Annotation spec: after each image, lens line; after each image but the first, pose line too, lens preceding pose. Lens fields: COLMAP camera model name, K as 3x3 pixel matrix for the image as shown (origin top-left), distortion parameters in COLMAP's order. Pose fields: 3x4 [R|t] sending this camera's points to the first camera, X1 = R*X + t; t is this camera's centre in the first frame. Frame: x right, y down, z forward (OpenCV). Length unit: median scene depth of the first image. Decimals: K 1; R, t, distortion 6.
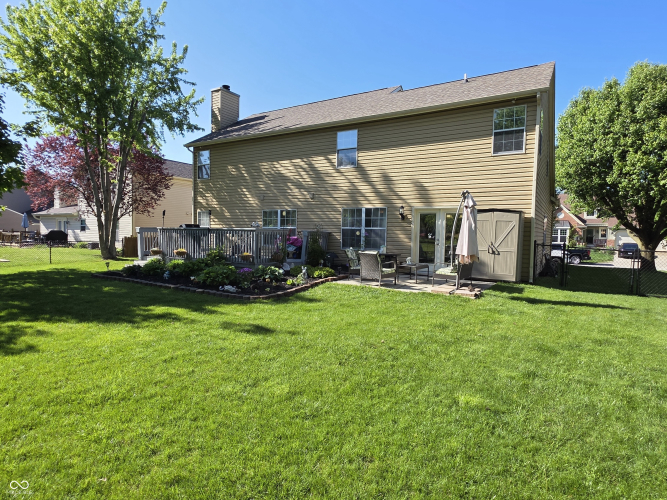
lens RADIAL K [[387.8, 0, 333.5], [0, 387.8, 250.0], [0, 0, 1]] dist [0.003213, 0.000620]
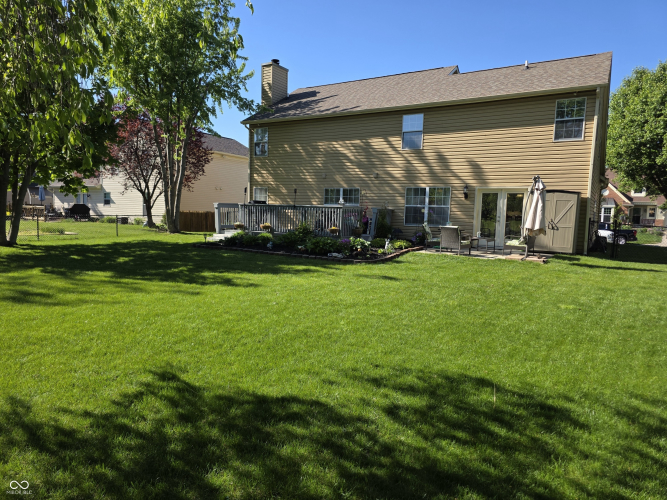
lens RADIAL K [[453.2, 0, 333.5], [0, 453.2, 250.0], [0, 0, 1]] dist [0.080511, -0.075895]
pose [[0.999941, 0.008860, 0.006244, -0.175042], [-0.009124, 0.999006, 0.043628, 0.012657], [-0.005851, -0.043682, 0.999028, -0.256836]]
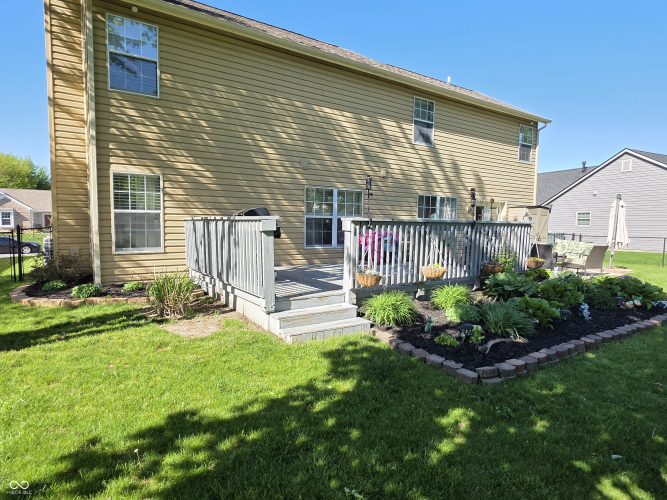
lens RADIAL K [[387.8, 0, 333.5], [0, 387.8, 250.0], [0, 0, 1]] dist [0.003213, 0.000620]
pose [[0.416741, -0.072052, 0.906165, -0.747426], [0.033860, 0.997392, 0.063734, -0.046304], [-0.908394, 0.004122, 0.418094, 0.773310]]
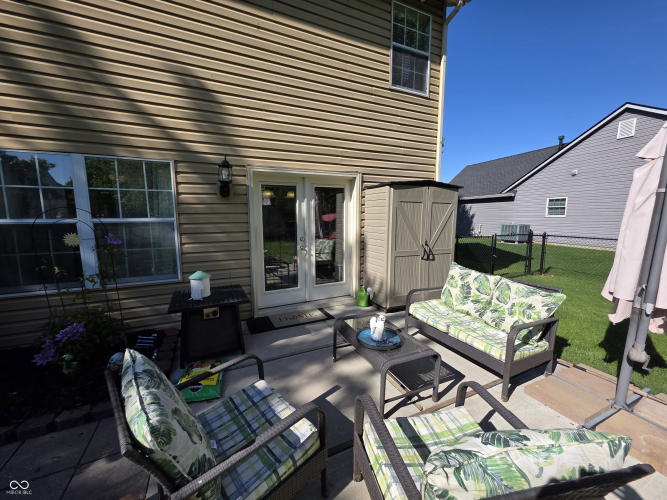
lens RADIAL K [[267.6, 0, 333.5], [0, 267.6, 250.0], [0, 0, 1]] dist [-0.002303, -0.000396]
pose [[0.537134, -0.133499, 0.832866, 0.000990], [0.048567, 0.990653, 0.127469, -0.045639], [-0.842098, -0.028018, 0.538597, 0.645861]]
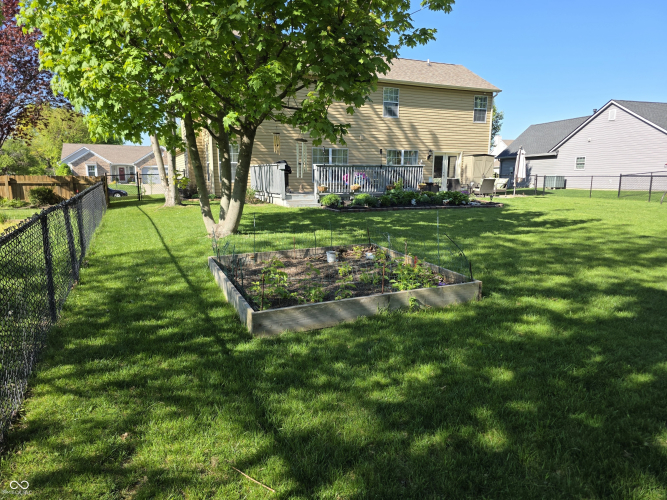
lens RADIAL K [[453.2, 0, 333.5], [0, 453.2, 250.0], [0, 0, 1]] dist [0.080511, -0.075895]
pose [[0.552223, -0.148858, 0.820299, -1.297197], [0.043831, 0.987754, 0.149739, -0.010515], [-0.832543, -0.046734, 0.551985, 0.272925]]
